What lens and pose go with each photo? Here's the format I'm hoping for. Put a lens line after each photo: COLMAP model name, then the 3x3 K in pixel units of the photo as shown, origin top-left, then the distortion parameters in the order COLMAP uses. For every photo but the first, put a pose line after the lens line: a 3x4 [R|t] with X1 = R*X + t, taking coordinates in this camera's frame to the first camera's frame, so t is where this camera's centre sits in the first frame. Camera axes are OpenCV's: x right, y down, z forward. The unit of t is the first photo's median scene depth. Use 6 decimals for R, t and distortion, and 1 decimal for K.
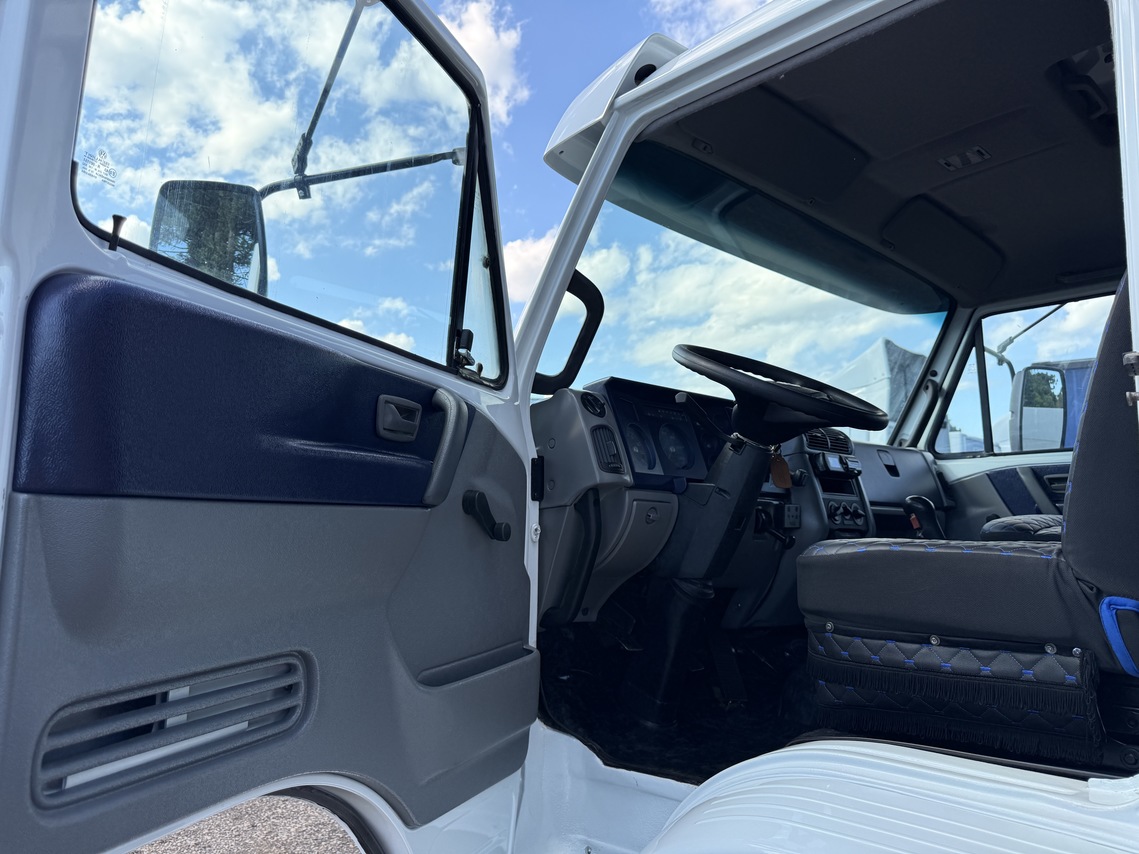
lens RADIAL K [[825.8, 0, 568.0], [0, 825.8, 424.1], [0, 0, 1]] dist [0.060172, -0.098806]
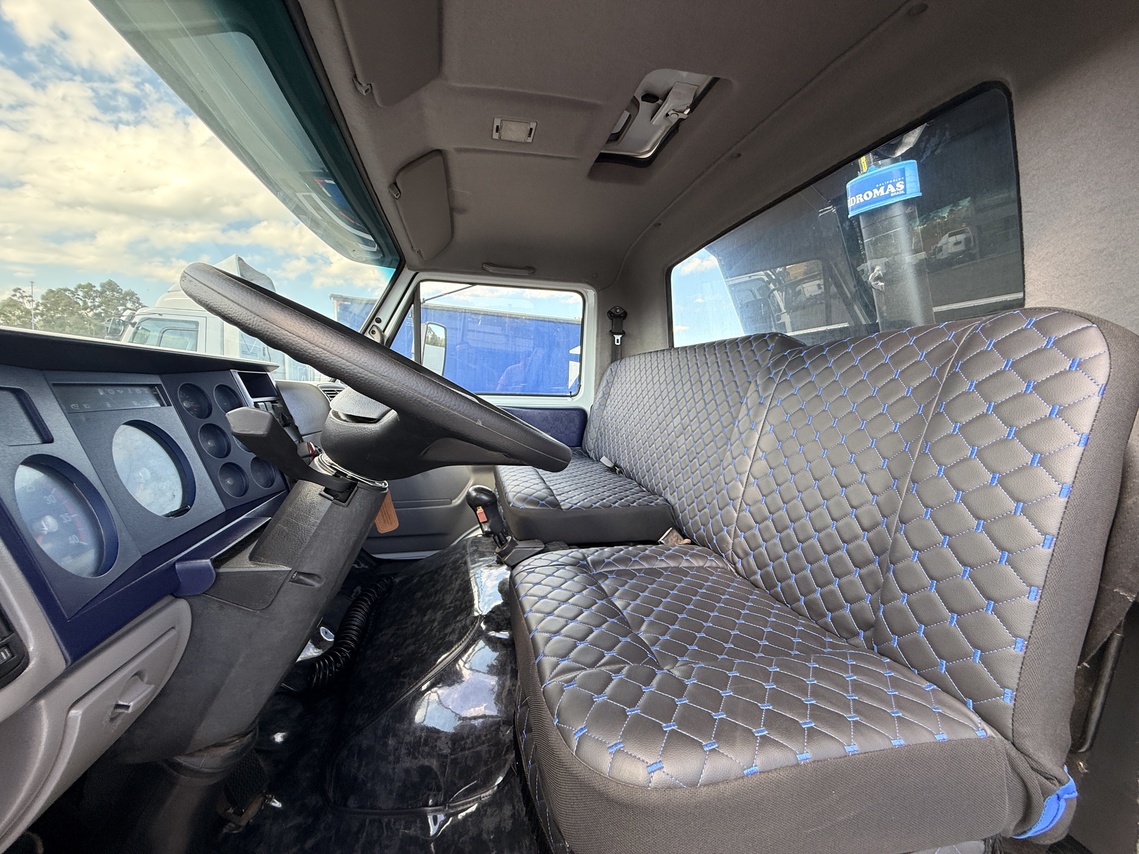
lens RADIAL K [[460.5, 0, 569.5], [0, 460.5, 427.0], [0, 0, 1]] dist [0.001932, 0.000023]
pose [[0.512682, -0.055894, 0.856758, 0.015673], [-0.135951, 0.980005, 0.145287, -0.045156], [-0.847747, -0.190963, 0.494832, 0.428059]]
